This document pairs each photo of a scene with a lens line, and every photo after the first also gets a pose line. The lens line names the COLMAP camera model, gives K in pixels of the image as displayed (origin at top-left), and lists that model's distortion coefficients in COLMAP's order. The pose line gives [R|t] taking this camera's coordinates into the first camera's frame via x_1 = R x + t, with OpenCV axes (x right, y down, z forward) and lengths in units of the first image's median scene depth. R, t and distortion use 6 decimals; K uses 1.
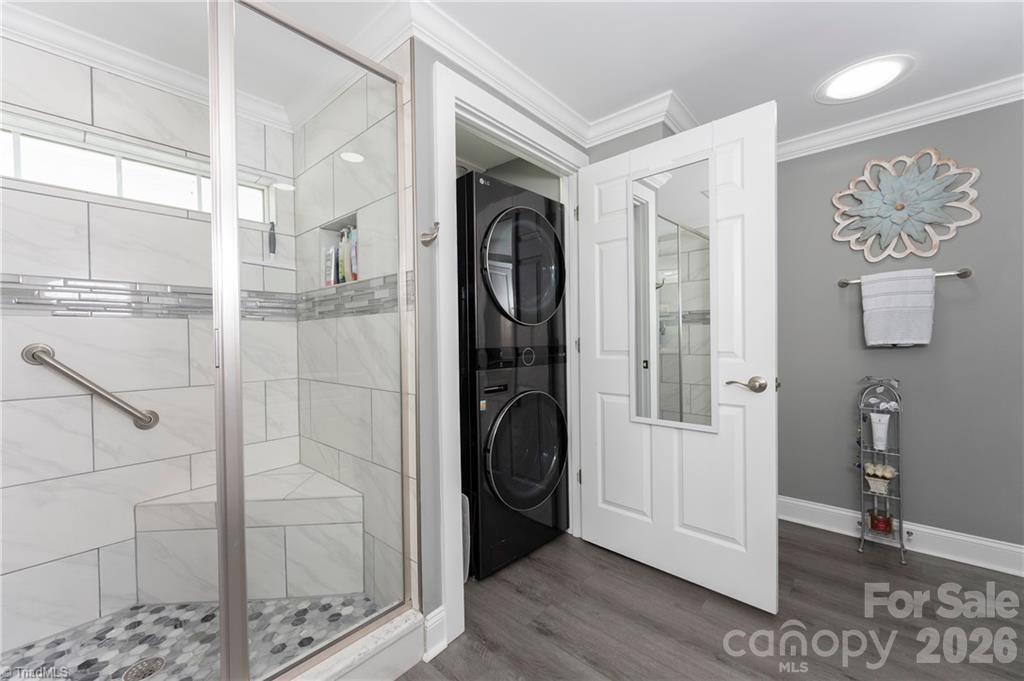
lens RADIAL K [[401.2, 0, 506.8], [0, 401.2, 345.2], [0, 0, 1]] dist [-0.005788, 0.000978]
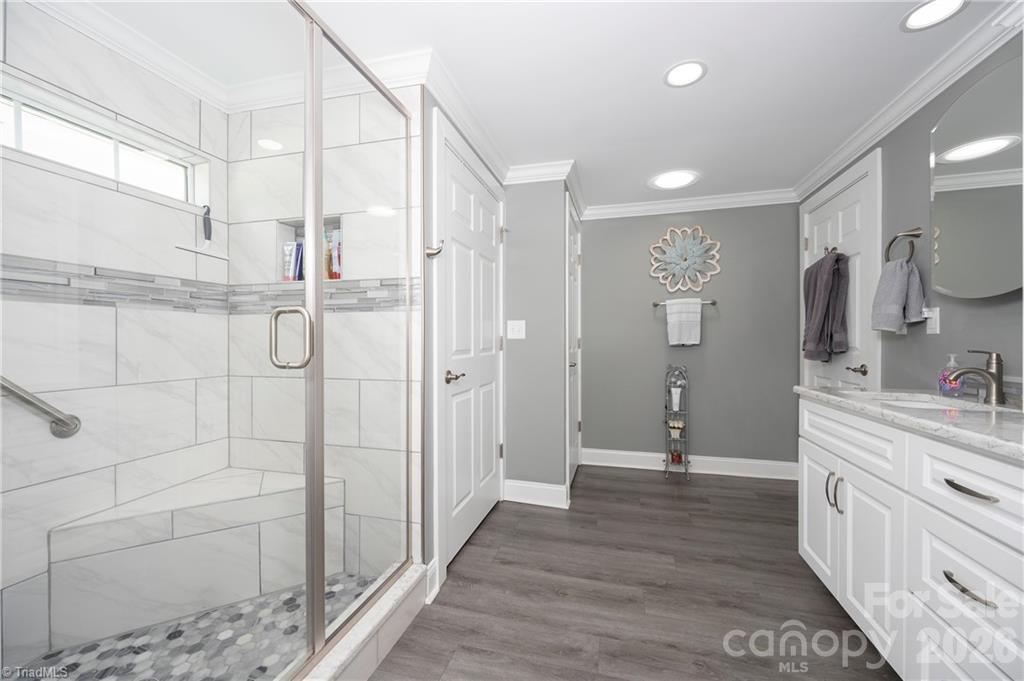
lens RADIAL K [[401.2, 0, 512.6], [0, 401.2, 343.5], [0, 0, 1]] dist [-0.005788, 0.000978]
pose [[0.894244, 0.008908, 0.447491, -0.377987], [-0.003092, 0.999901, -0.013726, 0.020089], [-0.447569, 0.010890, 0.894183, -0.138971]]
